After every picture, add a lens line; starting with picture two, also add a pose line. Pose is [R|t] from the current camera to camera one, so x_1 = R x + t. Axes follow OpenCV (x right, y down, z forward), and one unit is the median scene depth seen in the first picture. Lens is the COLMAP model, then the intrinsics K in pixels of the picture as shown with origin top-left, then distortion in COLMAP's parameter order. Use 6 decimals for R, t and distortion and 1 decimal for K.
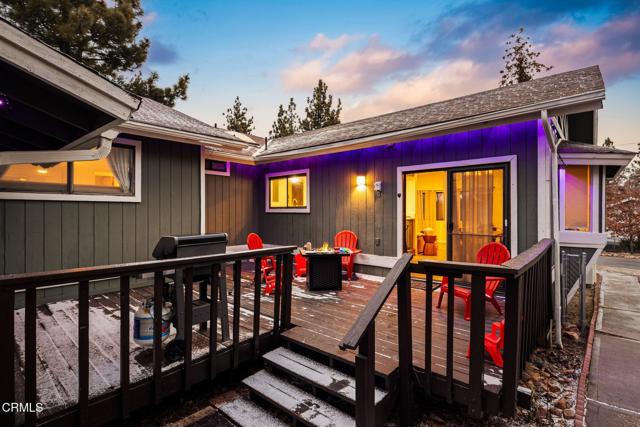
lens RADIAL K [[310.7, 0, 320.0], [0, 310.7, 213.5], [0, 0, 1]] dist [0.003252, 0.000167]
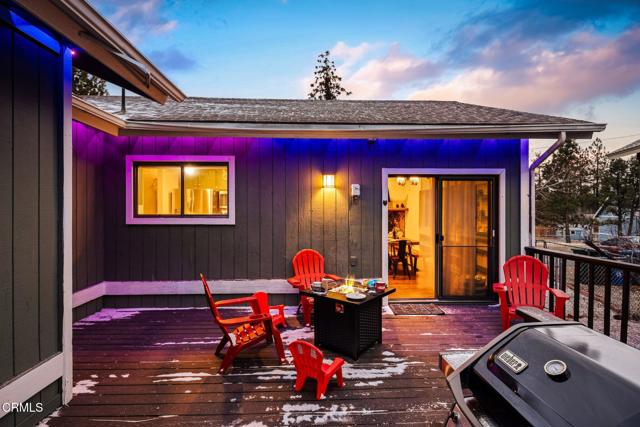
lens RADIAL K [[310.7, 0, 320.0], [0, 310.7, 213.5], [0, 0, 1]] dist [0.003252, 0.000167]
pose [[0.735663, -0.007848, 0.677302, -0.390662], [0.002843, 0.999960, 0.008499, -0.035054], [-0.677341, -0.004327, 0.735656, 0.469615]]
